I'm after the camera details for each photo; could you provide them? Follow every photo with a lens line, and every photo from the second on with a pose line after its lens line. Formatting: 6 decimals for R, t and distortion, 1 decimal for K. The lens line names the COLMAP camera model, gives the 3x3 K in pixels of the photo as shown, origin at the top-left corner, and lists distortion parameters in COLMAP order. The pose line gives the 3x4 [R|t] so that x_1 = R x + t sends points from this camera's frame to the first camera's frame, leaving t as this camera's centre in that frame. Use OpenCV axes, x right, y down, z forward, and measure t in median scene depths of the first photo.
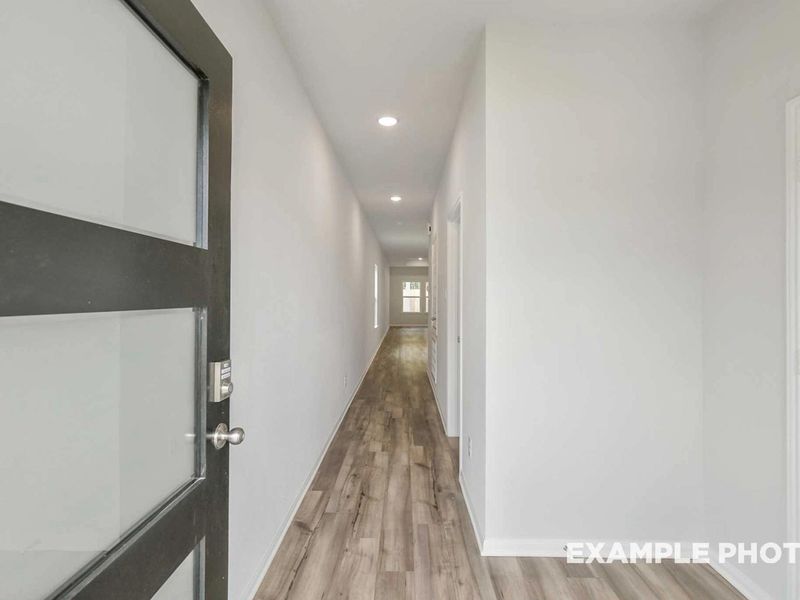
lens RADIAL K [[389.4, 0, 400.8], [0, 389.4, 297.0], [0, 0, 1]] dist [0.000049, -0.009158]
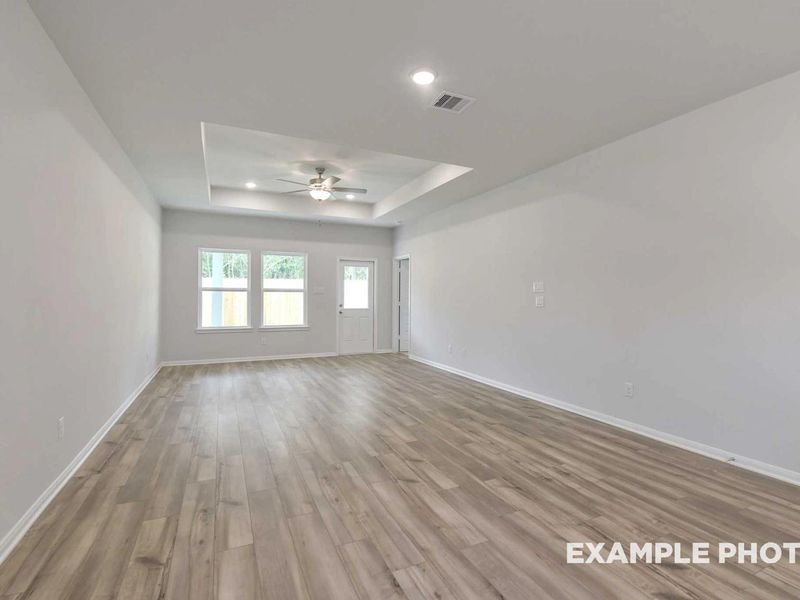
lens RADIAL K [[389.4, 0, 400.8], [0, 389.4, 297.0], [0, 0, 1]] dist [0.000049, -0.009158]
pose [[0.909103, 0.010226, 0.416446, 0.025055], [-0.009909, 0.999947, -0.002923, 0.006524], [-0.416454, -0.001469, 0.909156, 0.565623]]
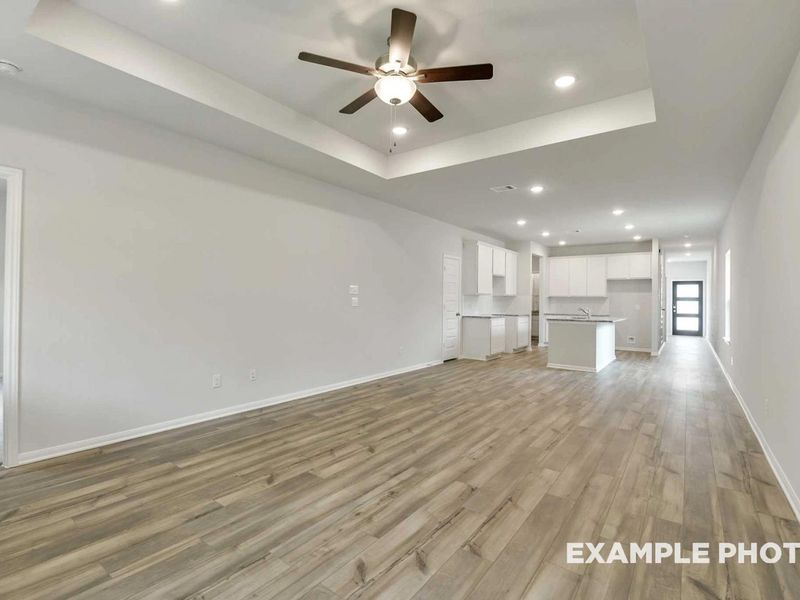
lens RADIAL K [[389.4, 0, 400.8], [0, 389.4, 297.0], [0, 0, 1]] dist [0.000049, -0.009158]
pose [[-0.803580, -0.003388, 0.595187, 0.003181], [-0.010938, 0.999899, -0.009075, 0.006528], [-0.595096, -0.013802, -0.803536, 0.979959]]
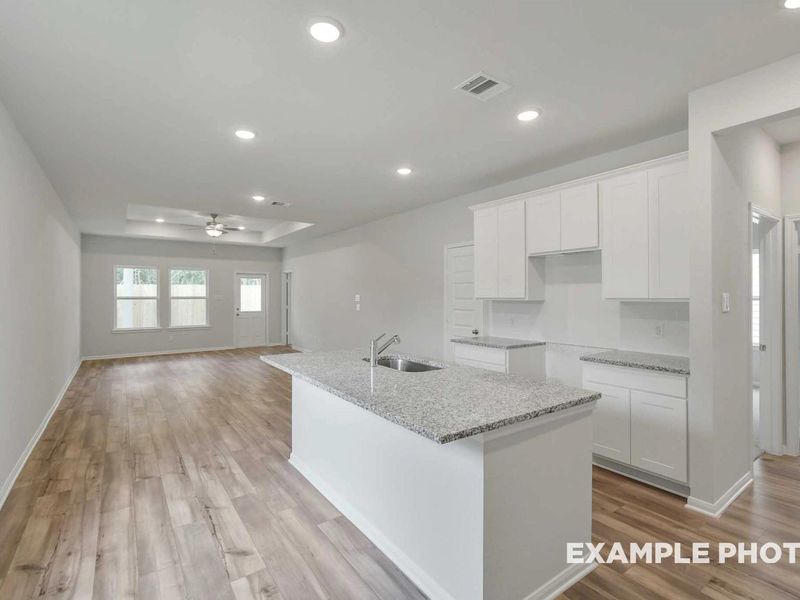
lens RADIAL K [[393.9, 0, 400.7], [0, 393.9, 296.1], [0, 0, 1]] dist [0.005099, 0.000364]
pose [[0.815033, 0.003192, 0.579406, 0.009266], [-0.002962, 0.999995, -0.001343, -0.003388], [-0.579407, -0.000622, 0.815038, 0.395459]]
